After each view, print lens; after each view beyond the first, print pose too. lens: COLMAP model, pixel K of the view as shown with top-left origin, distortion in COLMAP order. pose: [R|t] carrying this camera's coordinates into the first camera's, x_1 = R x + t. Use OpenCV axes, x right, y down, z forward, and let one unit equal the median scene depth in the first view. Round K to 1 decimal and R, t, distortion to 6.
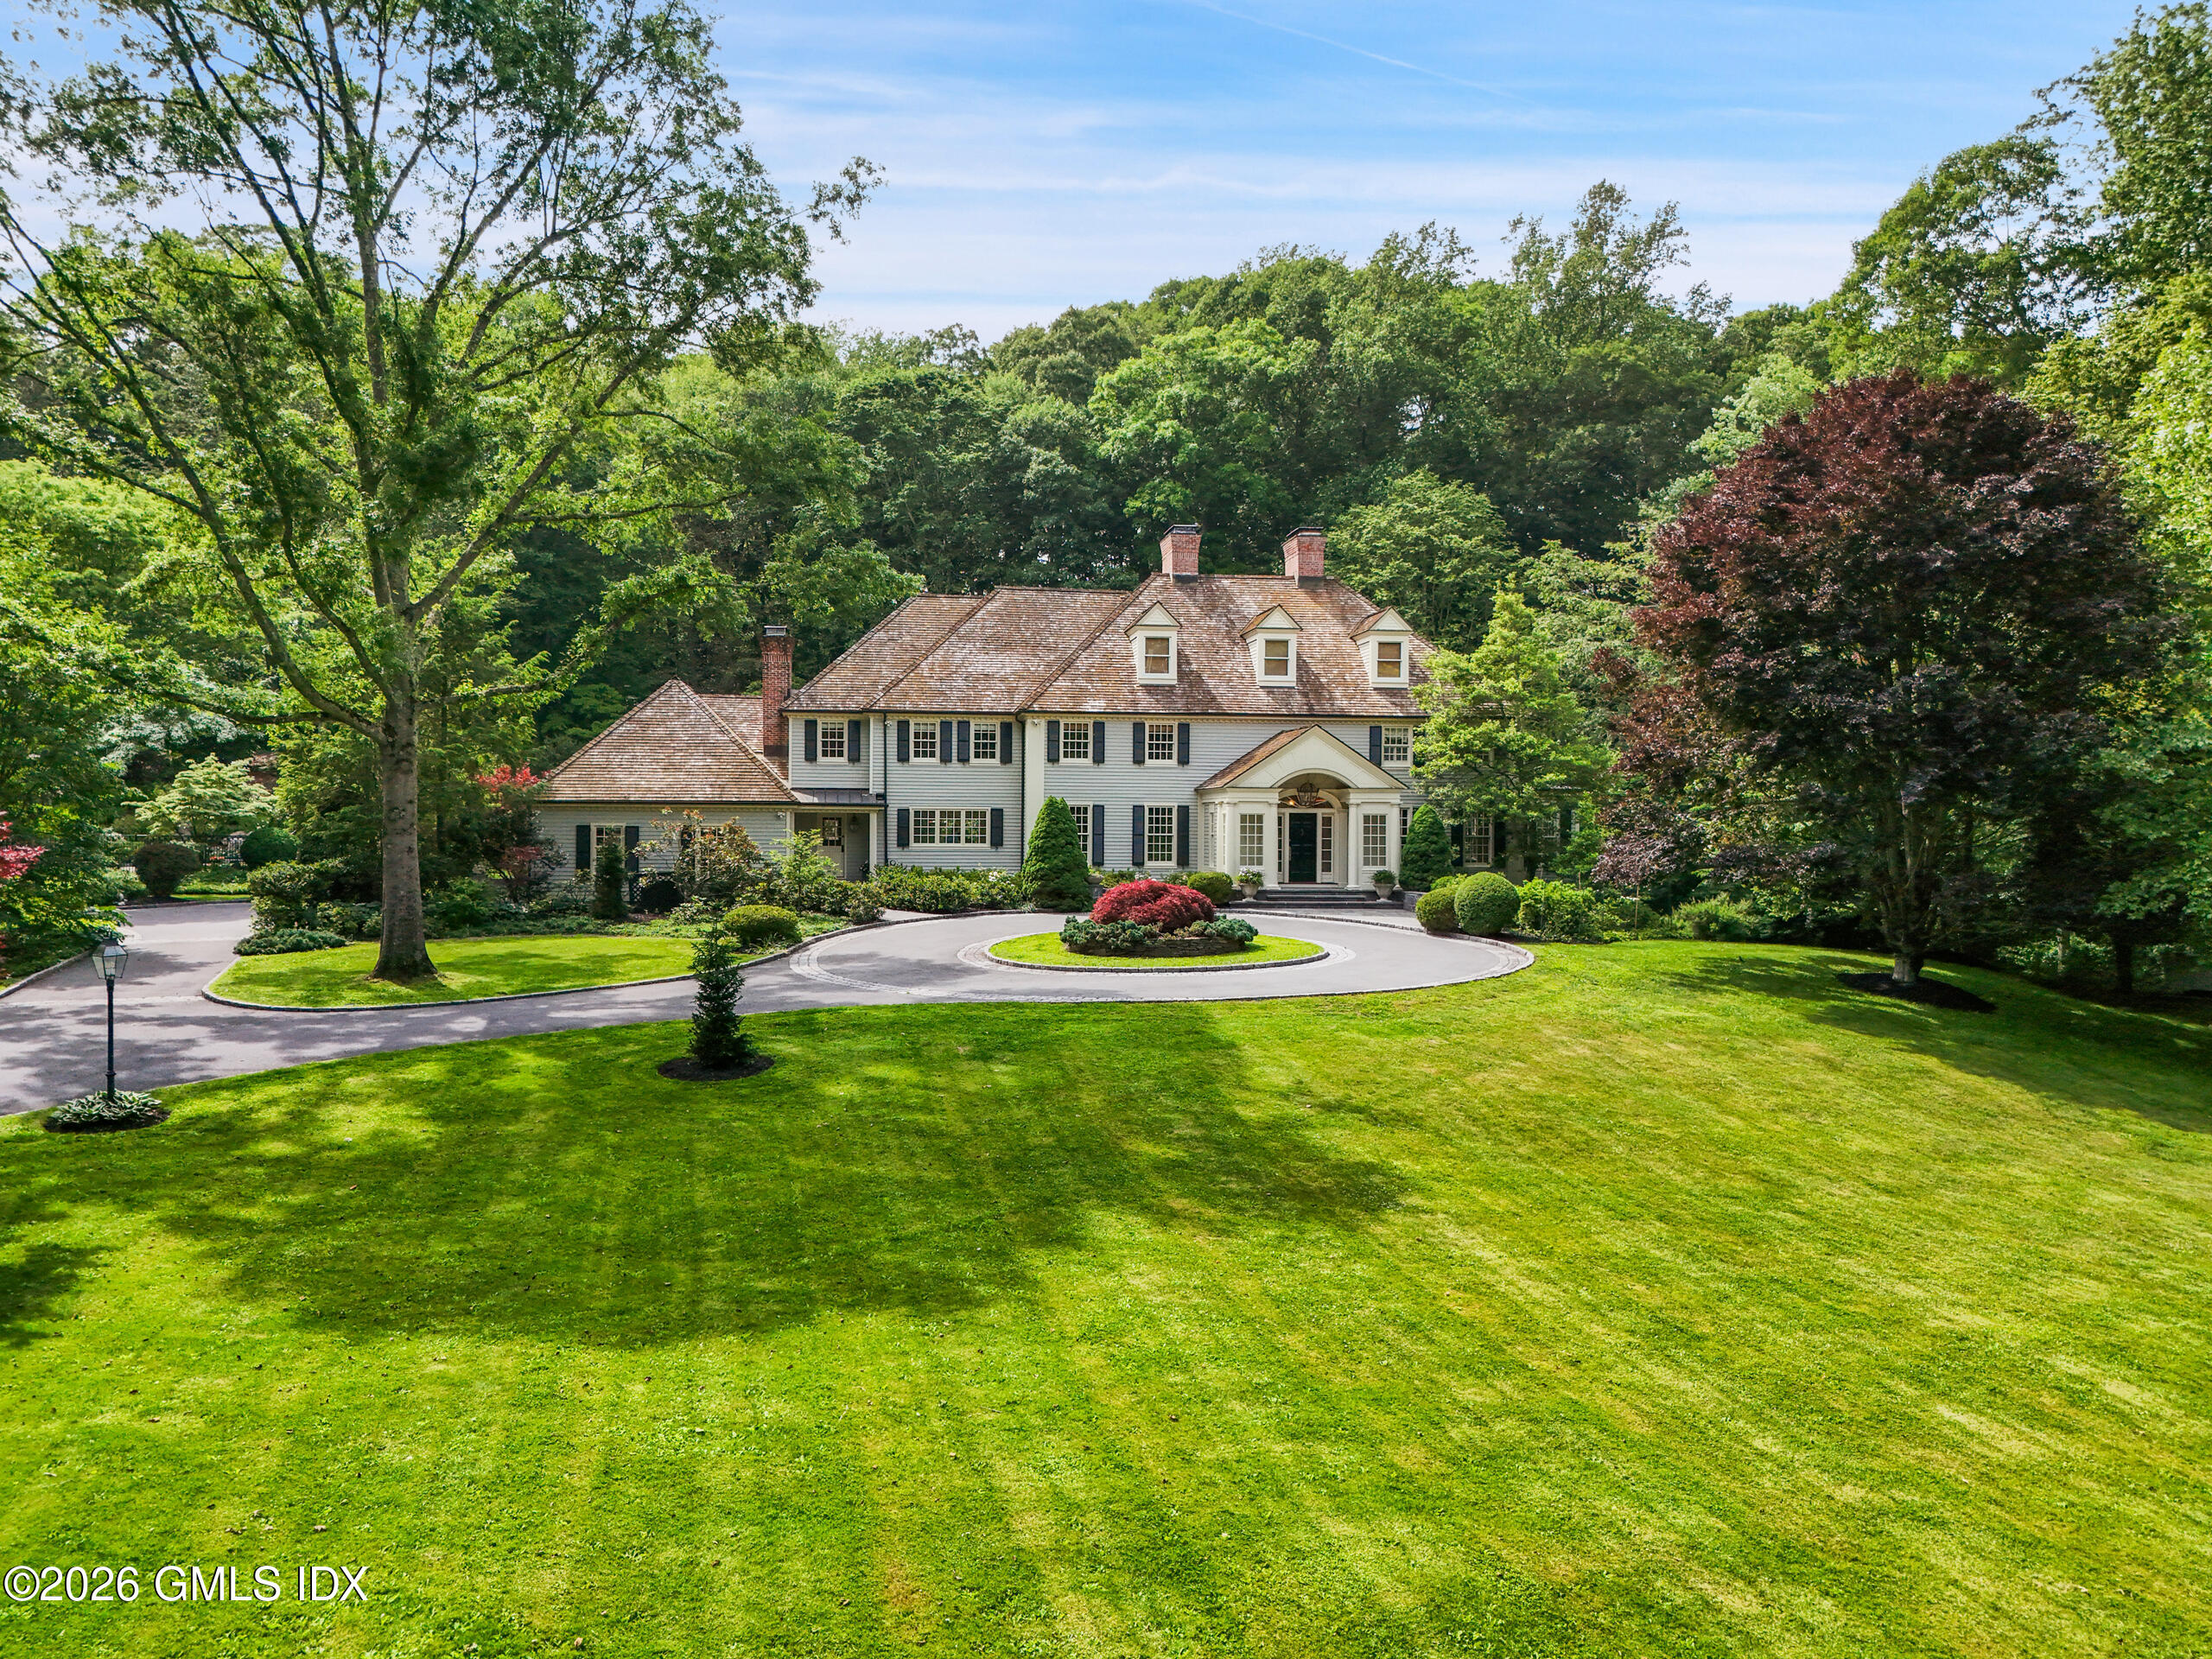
lens RADIAL K [[1541.5, 0, 1106.0], [0, 1541.5, 829.5], [0, 0, 1]] dist [0.007158, 0.000642]
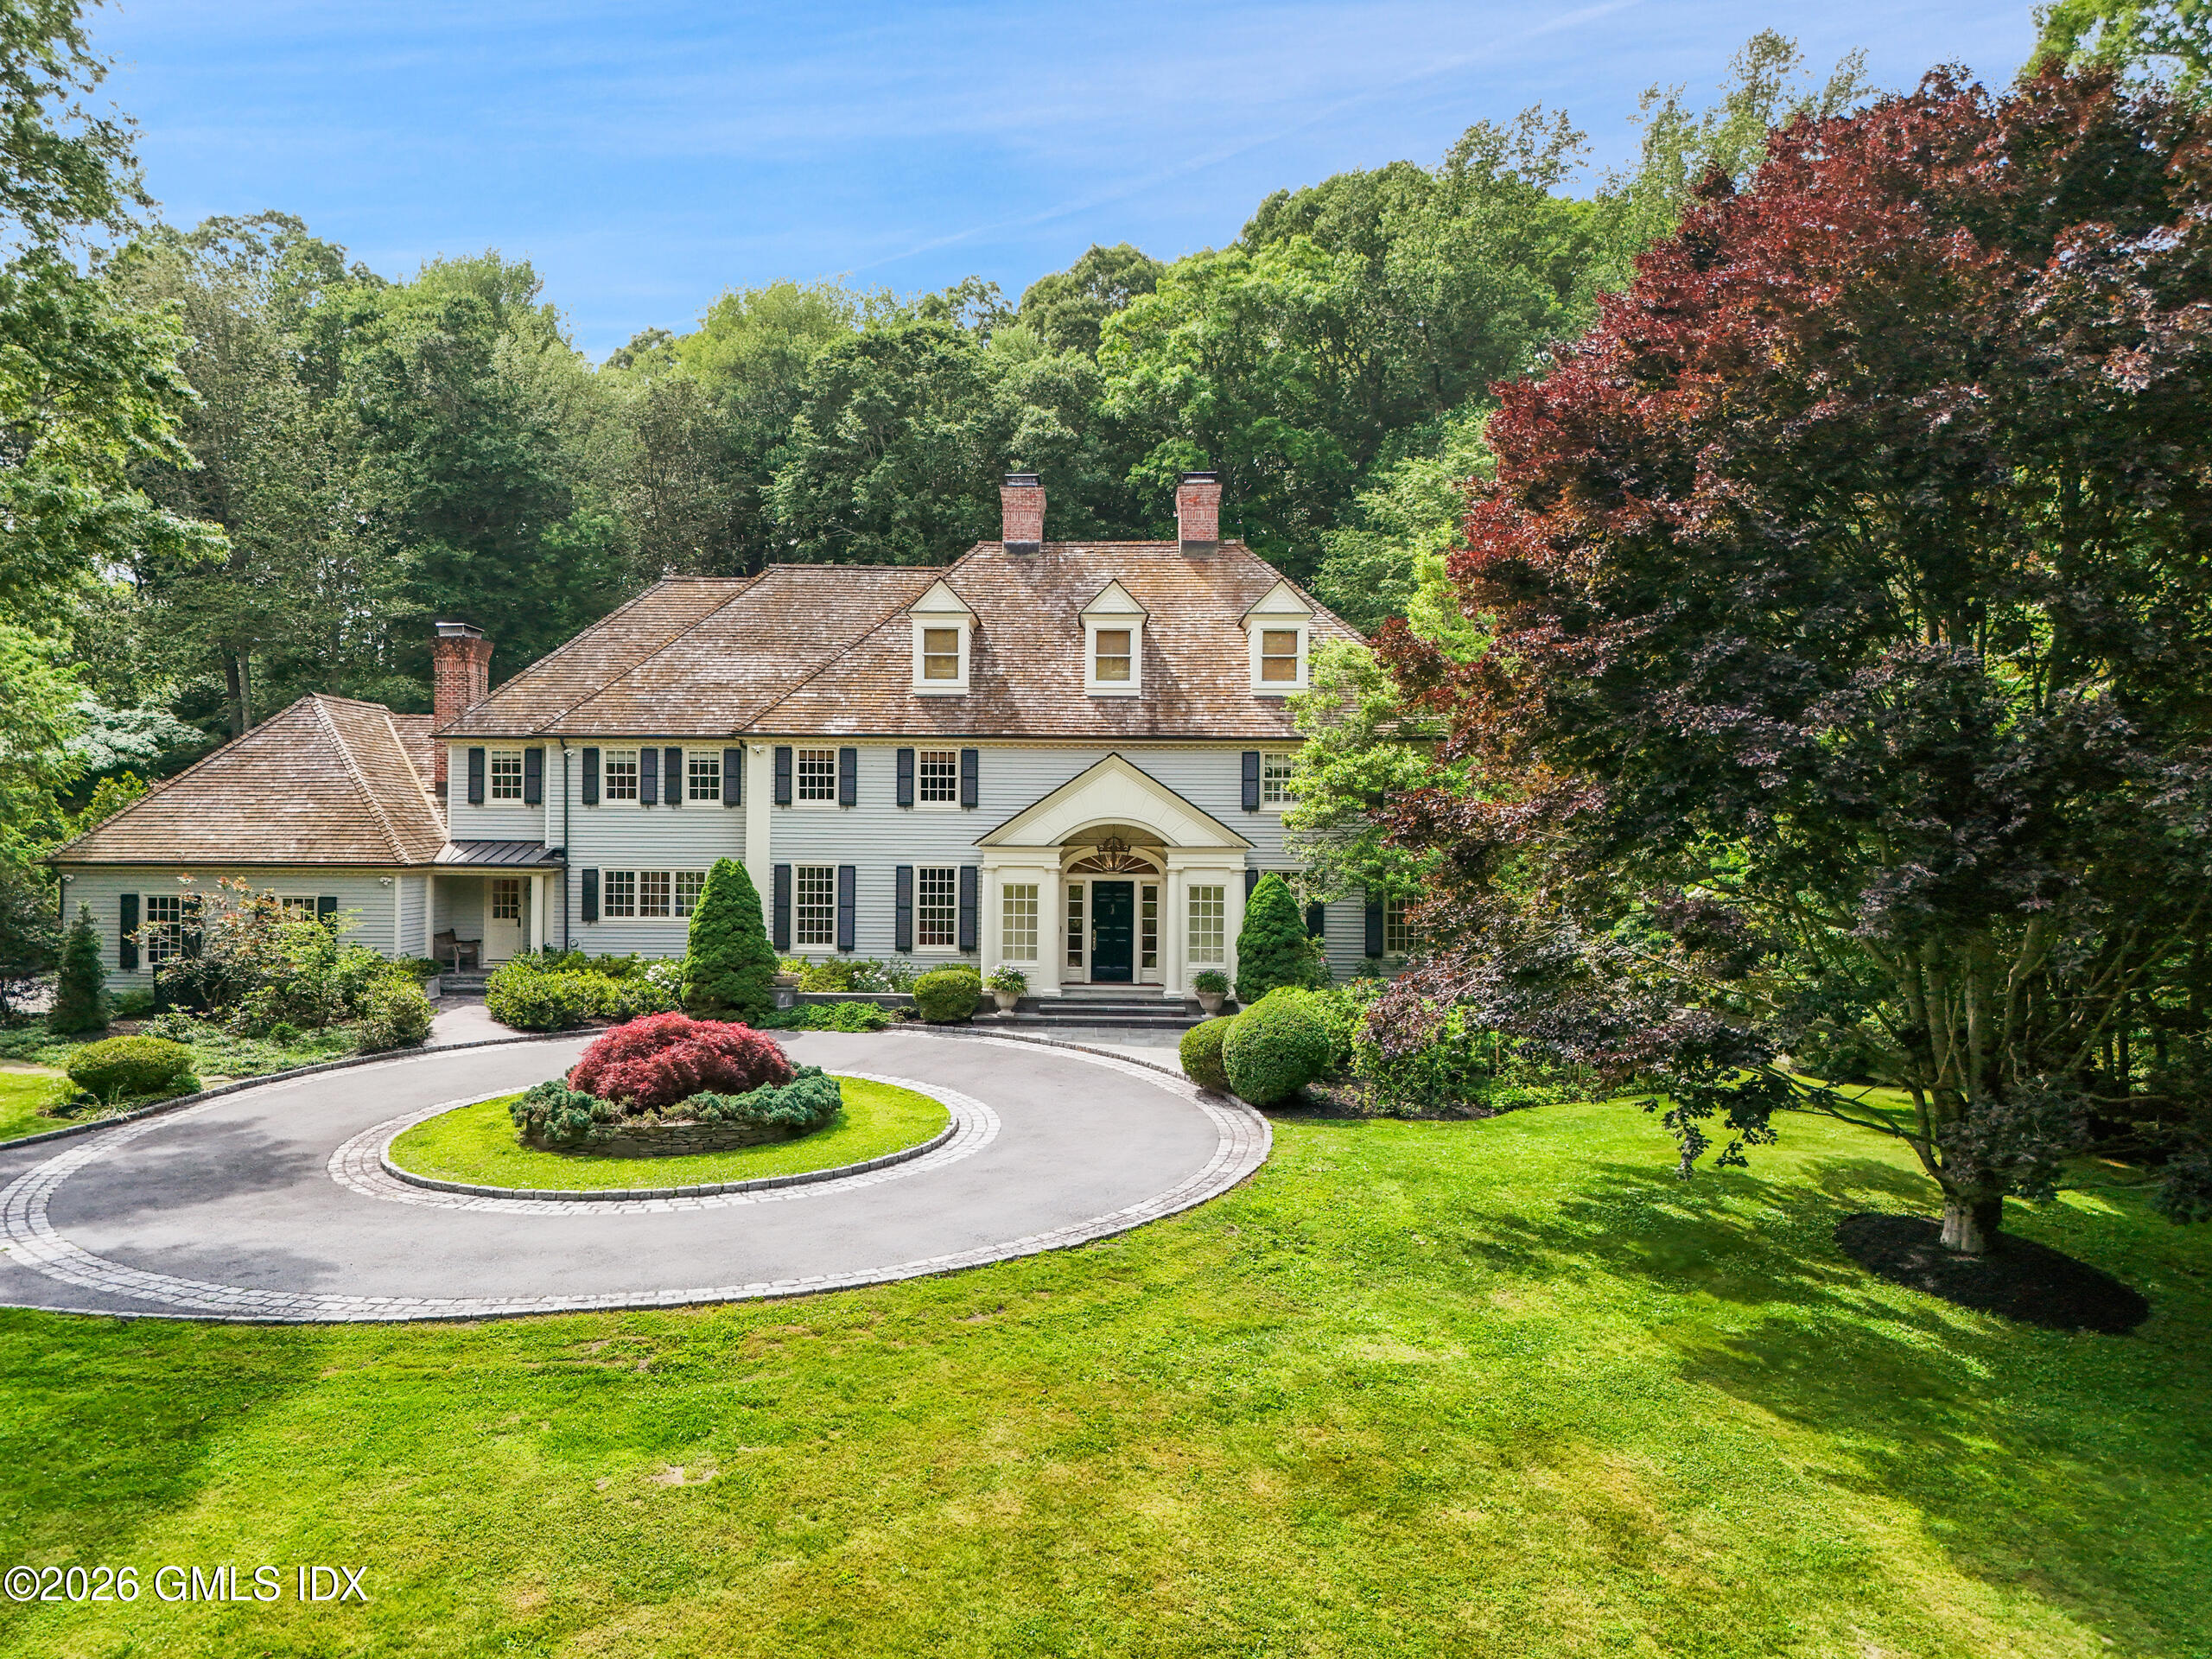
lens RADIAL K [[1558.8, 0, 1106.0], [0, 1558.8, 829.5], [0, 0, 1]] dist [0.030833, -0.001536]
pose [[0.986741, 0.001884, -0.162293, 0.228714], [-0.002660, 0.999986, -0.004563, -0.029299], [0.162282, 0.004935, 0.986732, 0.307449]]
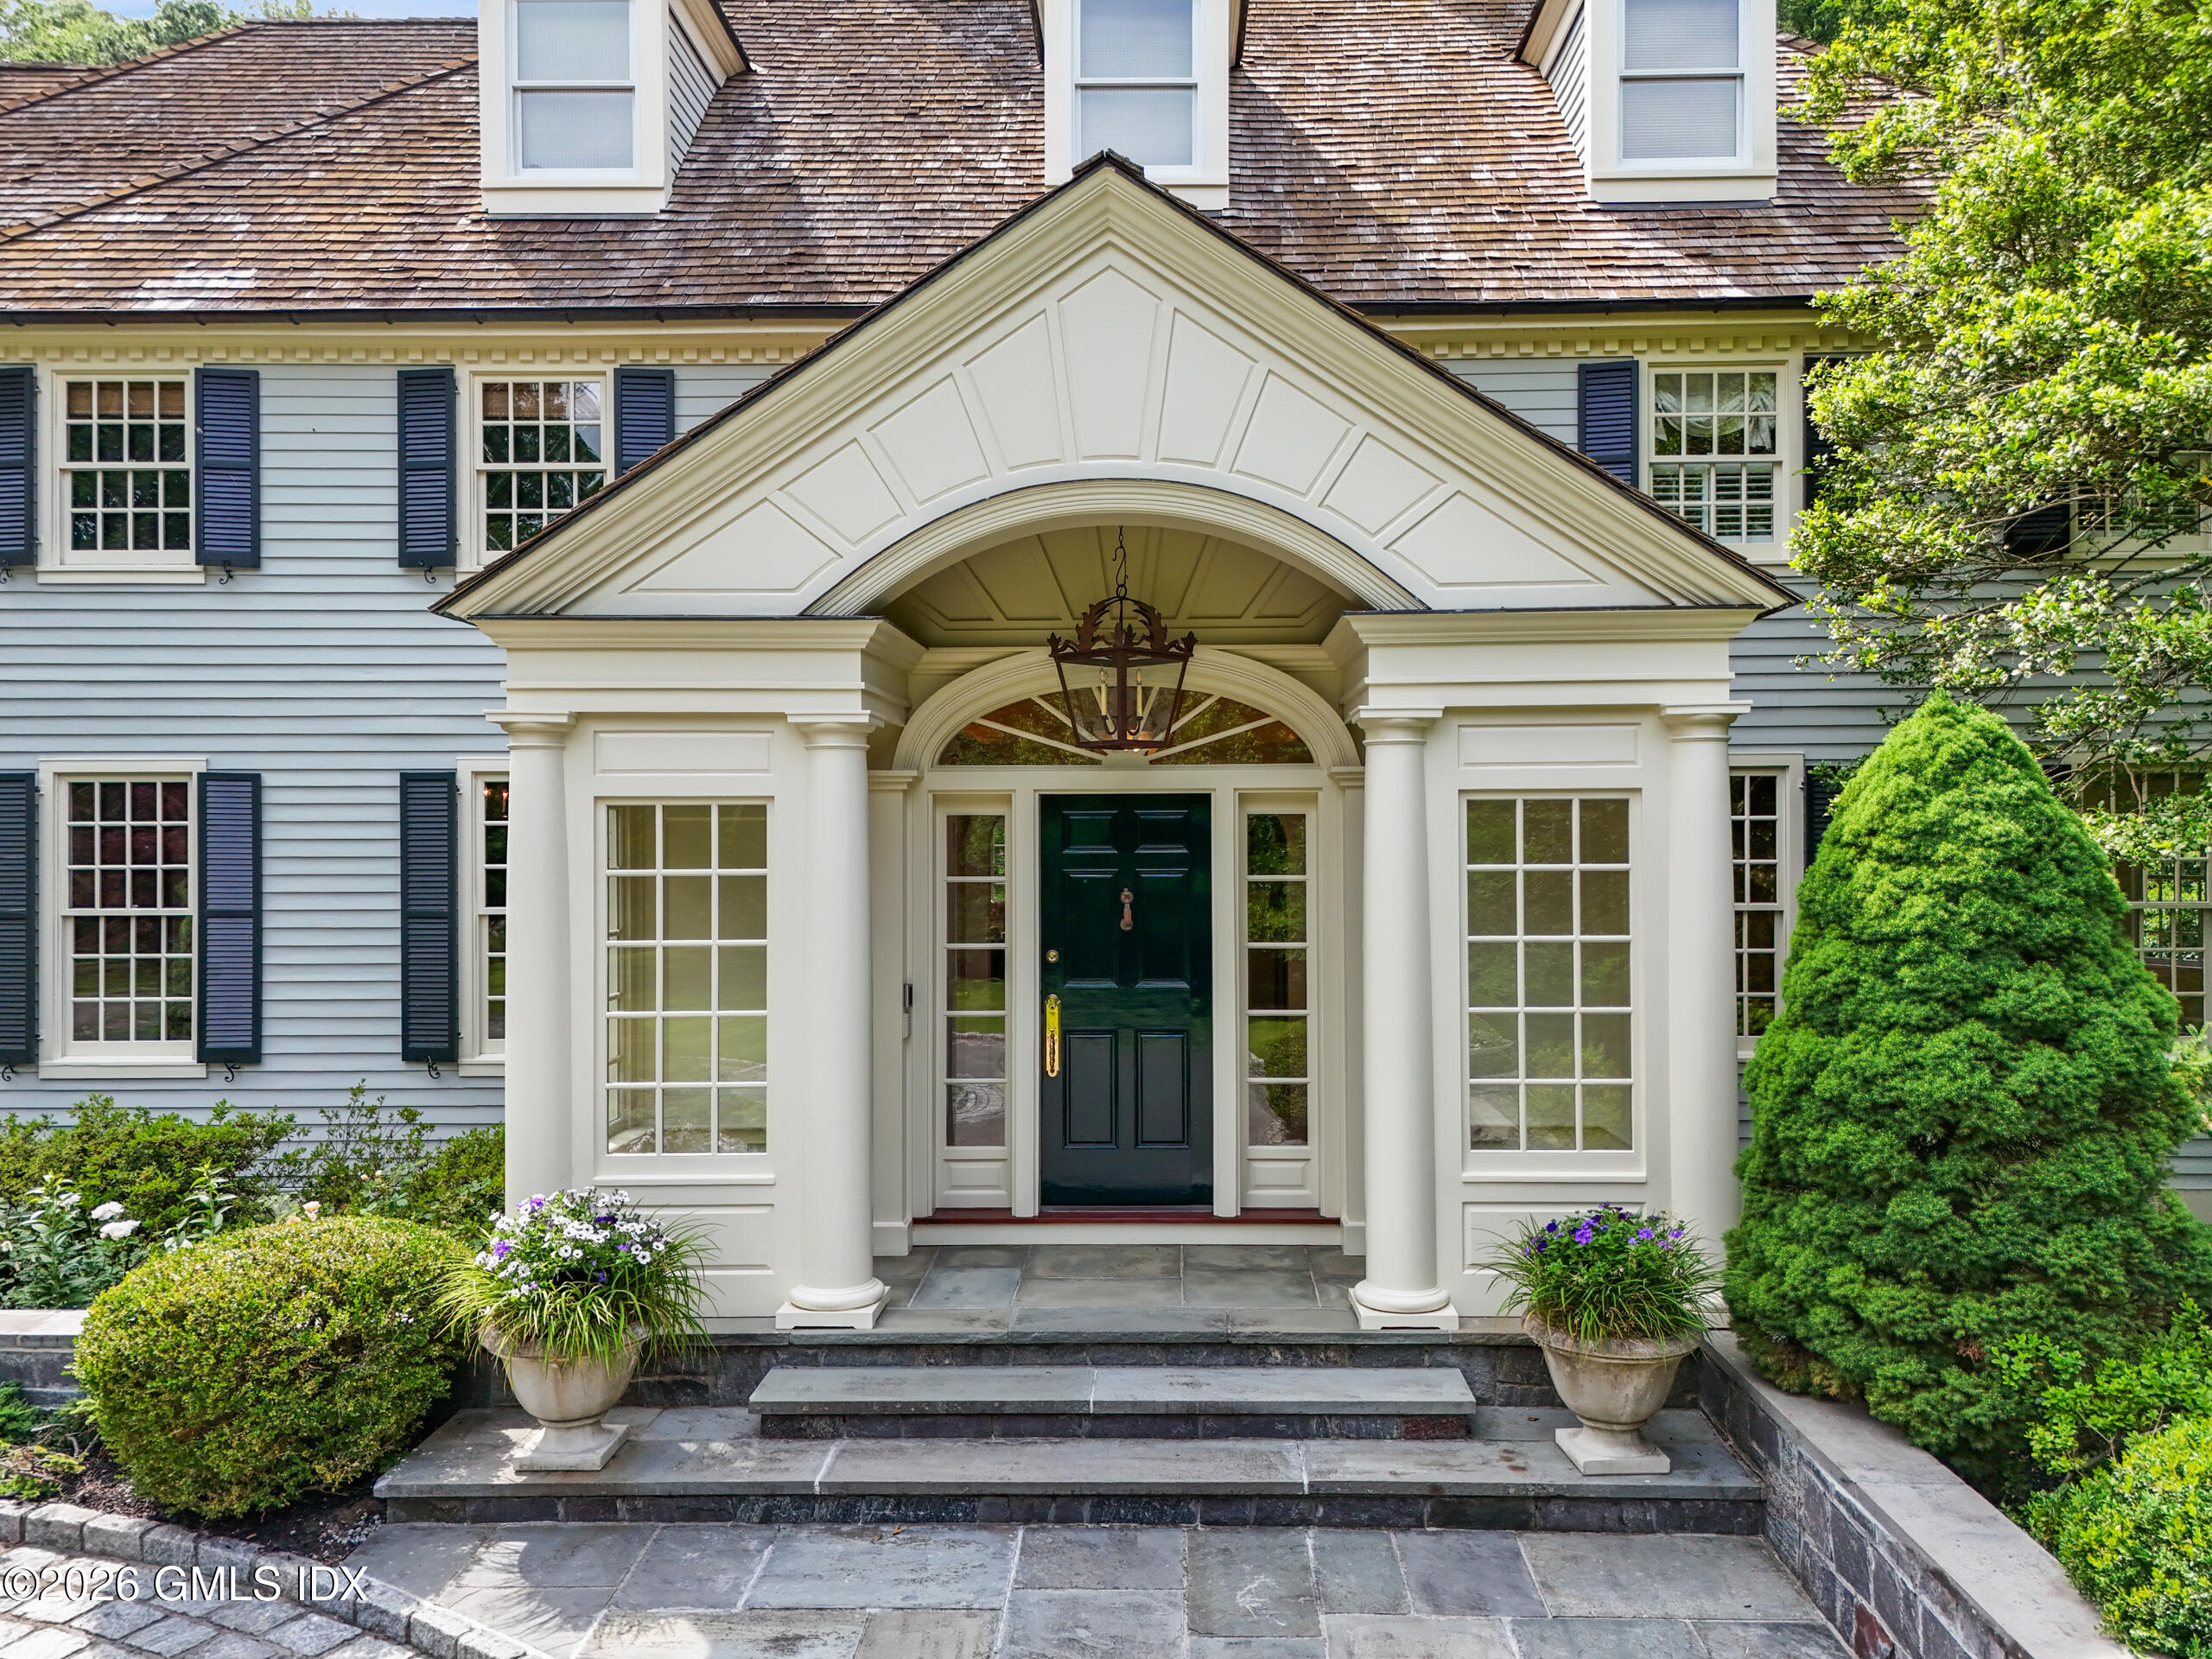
lens RADIAL K [[1569.4, 0, 1213.4], [0, 1569.4, 827.9], [0, 0, 1]] dist [-0.001398, -0.000108]
pose [[0.989173, -0.009940, -0.146414, 0.156371], [0.008958, 0.999933, -0.007366, -0.005484], [0.146478, 0.005975, 0.989196, 0.806830]]
